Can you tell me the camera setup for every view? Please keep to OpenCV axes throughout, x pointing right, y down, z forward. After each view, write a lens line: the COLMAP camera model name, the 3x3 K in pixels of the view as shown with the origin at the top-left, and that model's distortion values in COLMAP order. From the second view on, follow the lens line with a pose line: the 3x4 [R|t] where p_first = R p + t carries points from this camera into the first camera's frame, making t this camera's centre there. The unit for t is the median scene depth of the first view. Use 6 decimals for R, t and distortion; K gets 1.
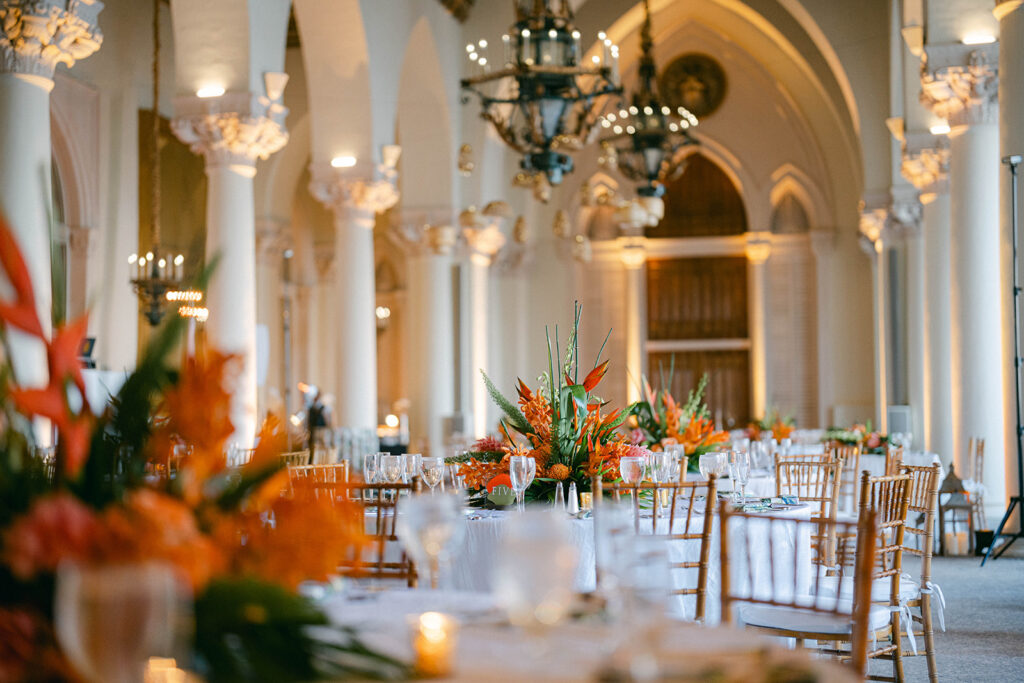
lens RADIAL K [[1451.1, 0, 512.0], [0, 1451.1, 341.5], [0, 0, 1]] dist [0.012083, 0.080860]
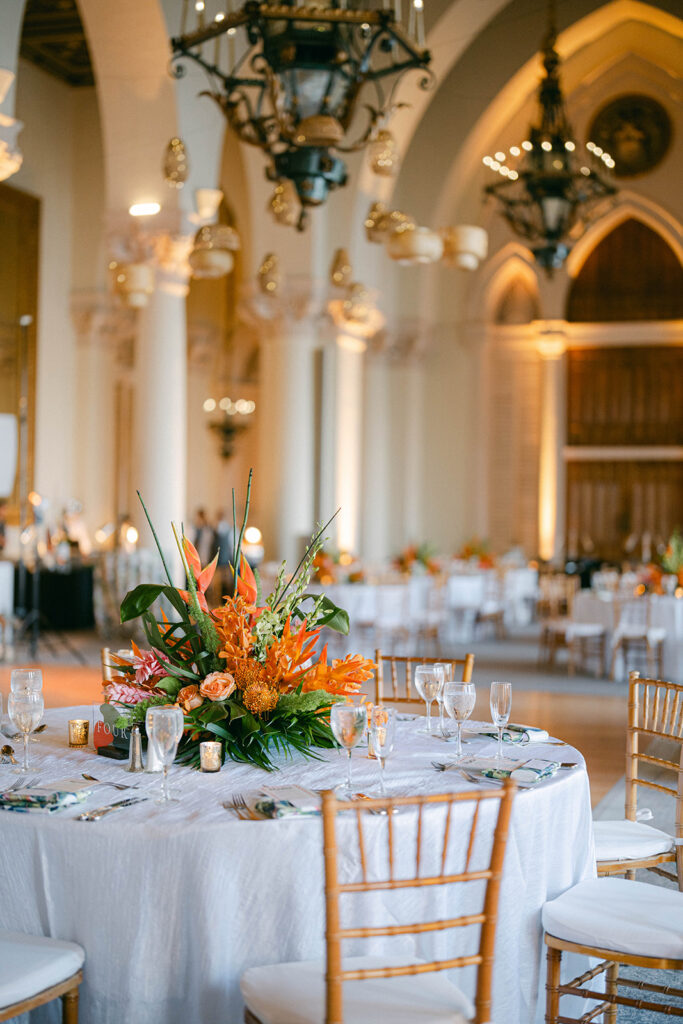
lens RADIAL K [[1451.1, 0, 341.5], [0, 1451.1, 512.0], [0, 0, 1]] dist [0.012083, 0.080860]
pose [[0.994438, 0.025155, -0.102276, 0.065631], [-0.020339, 0.998647, 0.047861, -0.000587], [0.103342, -0.045514, 0.993604, 0.204716]]
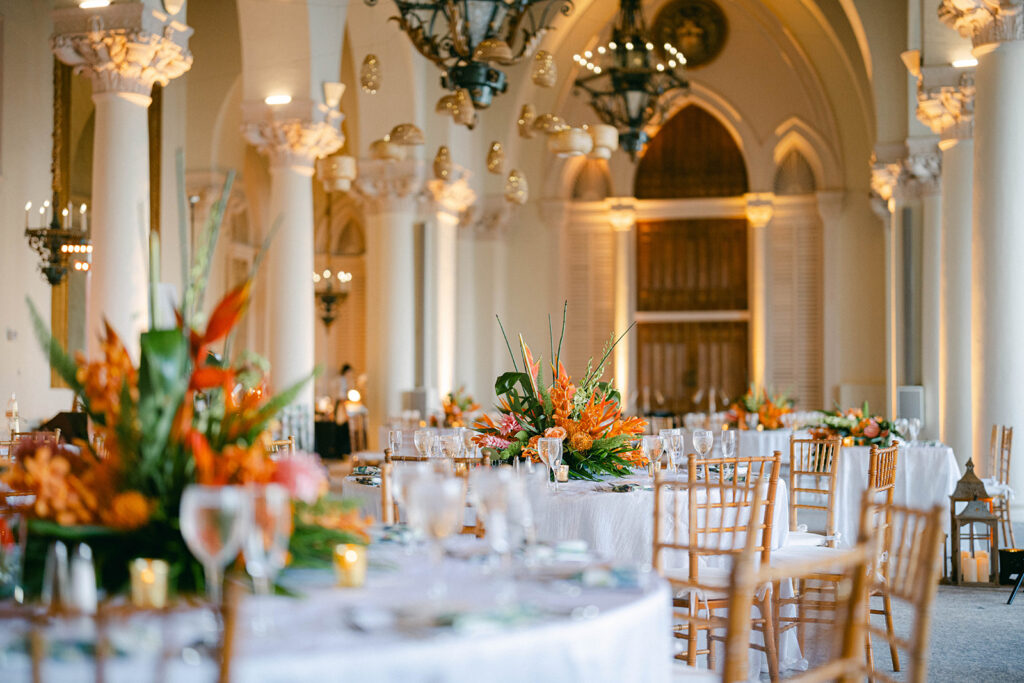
lens RADIAL K [[1451.1, 0, 512.0], [0, 1451.1, 341.5], [0, 0, 1]] dist [0.012083, 0.080860]
pose [[0.999859, 0.011132, -0.012573, 0.033837], [-0.010925, 0.999806, 0.016396, 0.005489], [0.012753, -0.016257, 0.999787, 0.111921]]
